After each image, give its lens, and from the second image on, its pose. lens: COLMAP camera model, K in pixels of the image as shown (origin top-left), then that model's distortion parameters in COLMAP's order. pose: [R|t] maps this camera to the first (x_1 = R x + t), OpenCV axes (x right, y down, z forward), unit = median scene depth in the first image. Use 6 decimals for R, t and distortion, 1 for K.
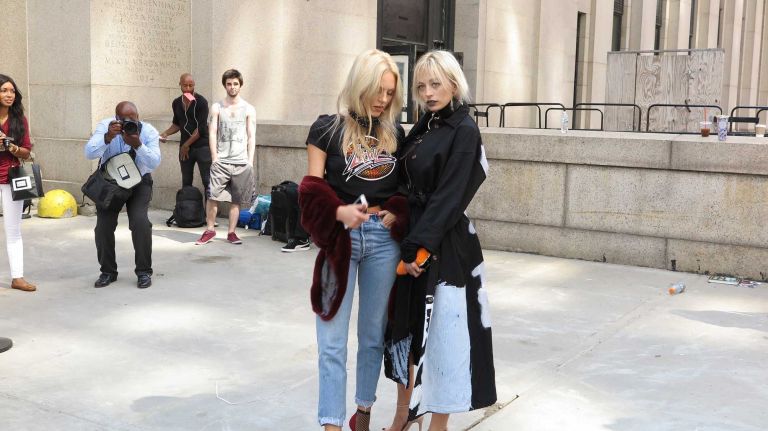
lens RADIAL K [[1045.4, 0, 383.4], [0, 1045.4, 215.3], [0, 0, 1]] dist [0.013679, 0.000000]
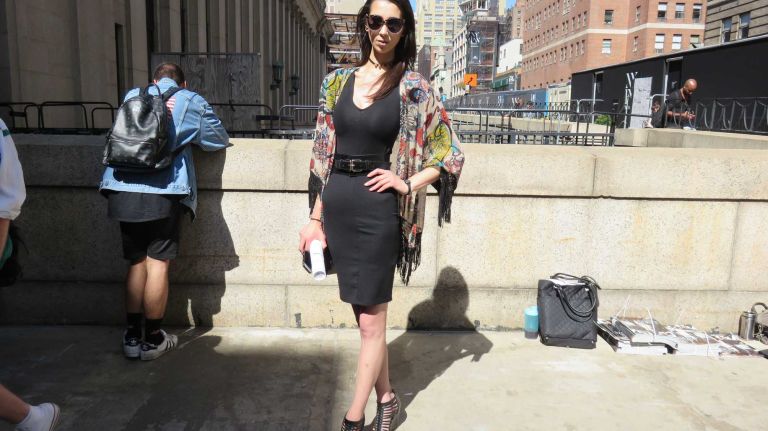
lens RADIAL K [[606.8, 0, 382.8], [0, 606.8, 215.9], [0, 0, 1]] dist [-0.010234, -0.001404]
pose [[0.829837, -0.098531, 0.549238, 0.062784], [0.059295, 0.994285, 0.088782, -0.037114], [-0.554847, -0.041108, 0.830936, 0.386517]]
